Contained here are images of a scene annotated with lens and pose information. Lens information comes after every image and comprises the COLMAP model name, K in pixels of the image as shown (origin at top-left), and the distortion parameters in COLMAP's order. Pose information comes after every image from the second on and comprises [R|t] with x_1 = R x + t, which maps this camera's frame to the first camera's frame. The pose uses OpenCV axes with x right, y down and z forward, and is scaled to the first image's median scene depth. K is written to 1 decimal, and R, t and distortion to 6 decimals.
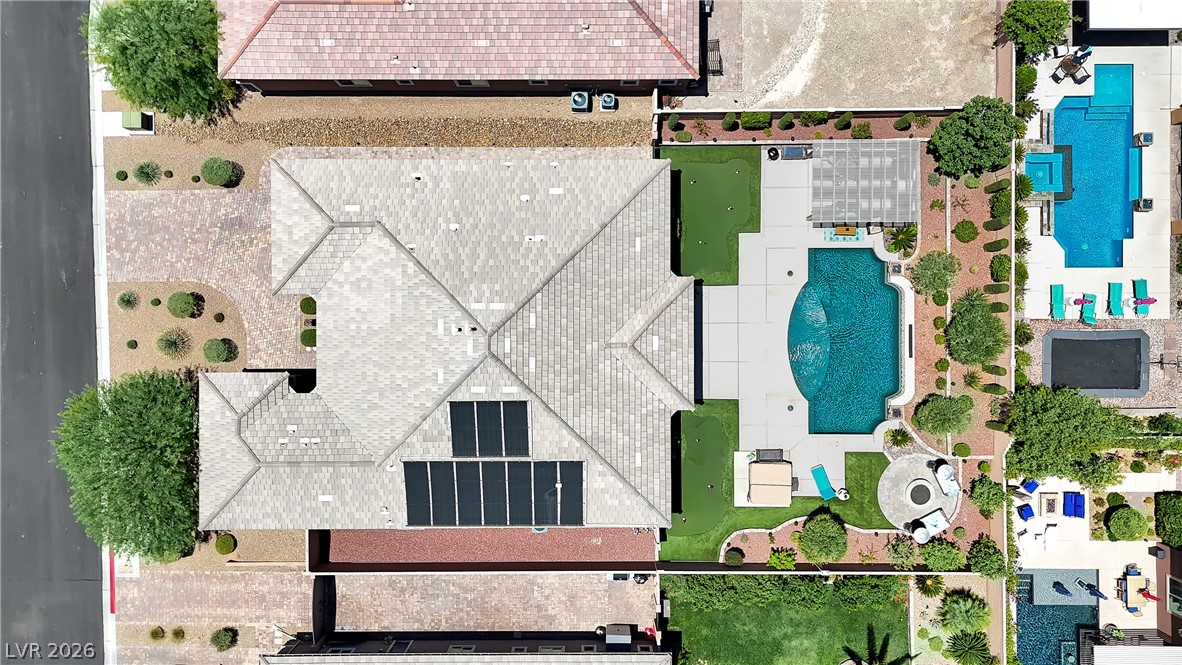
lens RADIAL K [[883.9, 0, 580.1], [0, 883.9, 329.8], [0, 0, 1]] dist [0.067423, -0.072917]
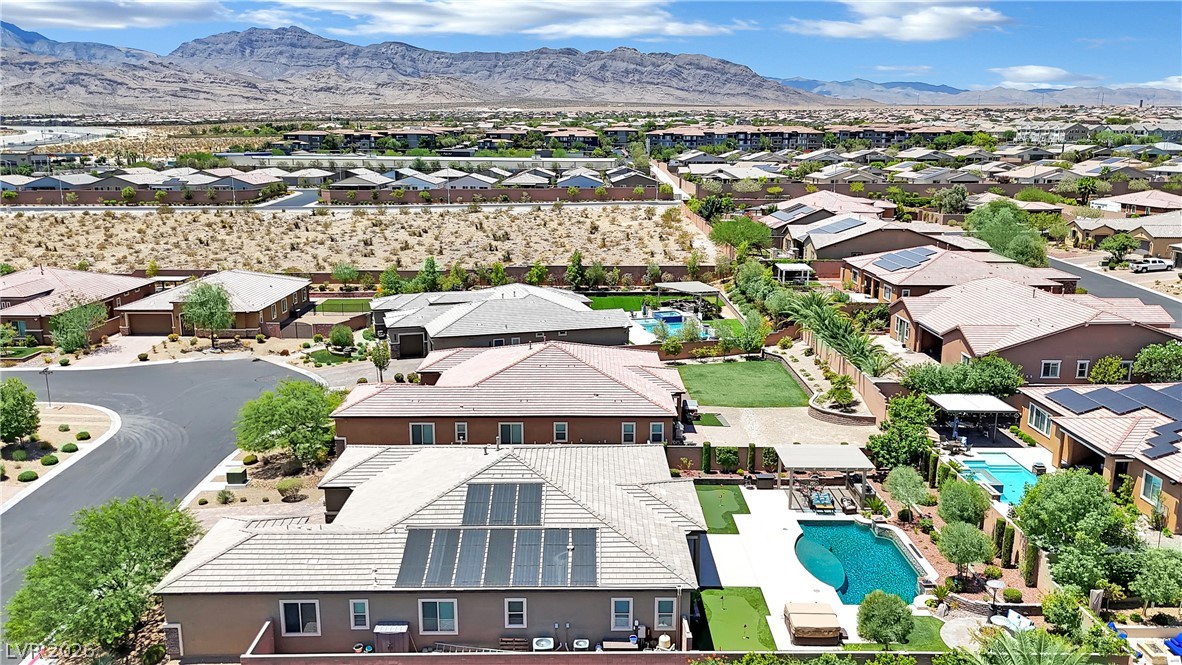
lens RADIAL K [[883.9, 0, 580.1], [0, 883.9, 329.8], [0, 0, 1]] dist [0.067423, -0.072917]
pose [[0.999962, 0.007802, -0.004010, -0.012123], [-0.005569, 0.211484, -0.977366, 1.034400], [-0.006778, 0.977350, 0.211519, 0.582101]]
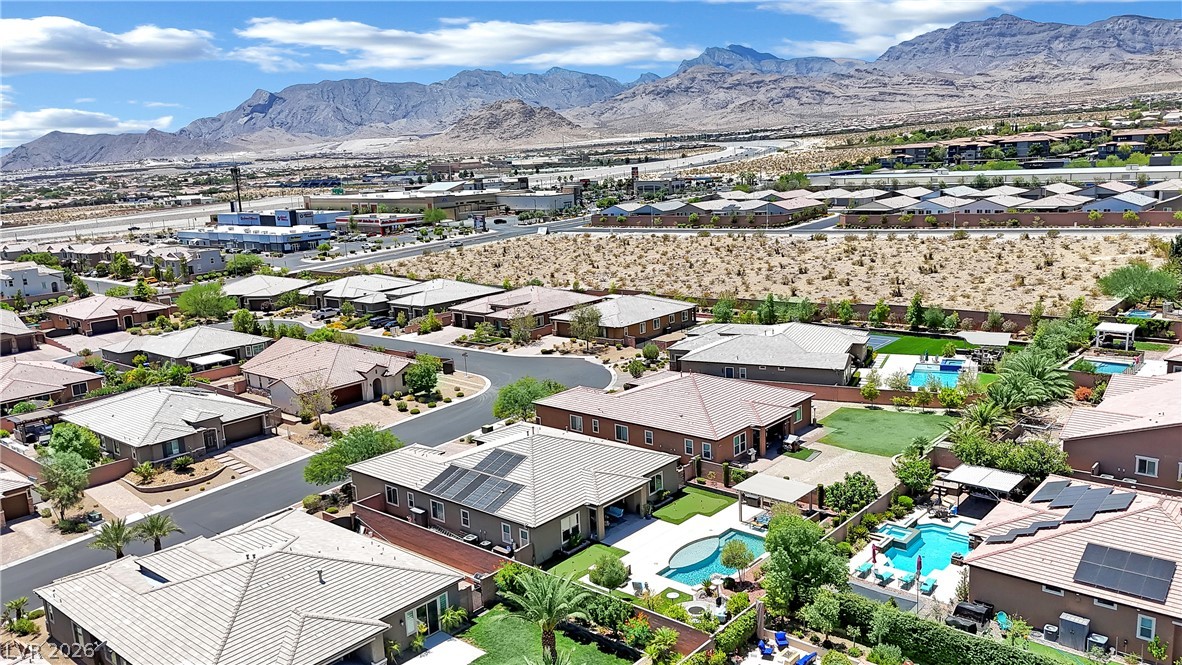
lens RADIAL K [[883.9, 0, 580.1], [0, 883.9, 329.8], [0, 0, 1]] dist [0.067423, -0.072917]
pose [[0.746113, 0.096880, -0.658733, 1.106915], [-0.664189, 0.177491, -0.726189, 1.192053], [0.046566, 0.979342, 0.196775, 0.407271]]
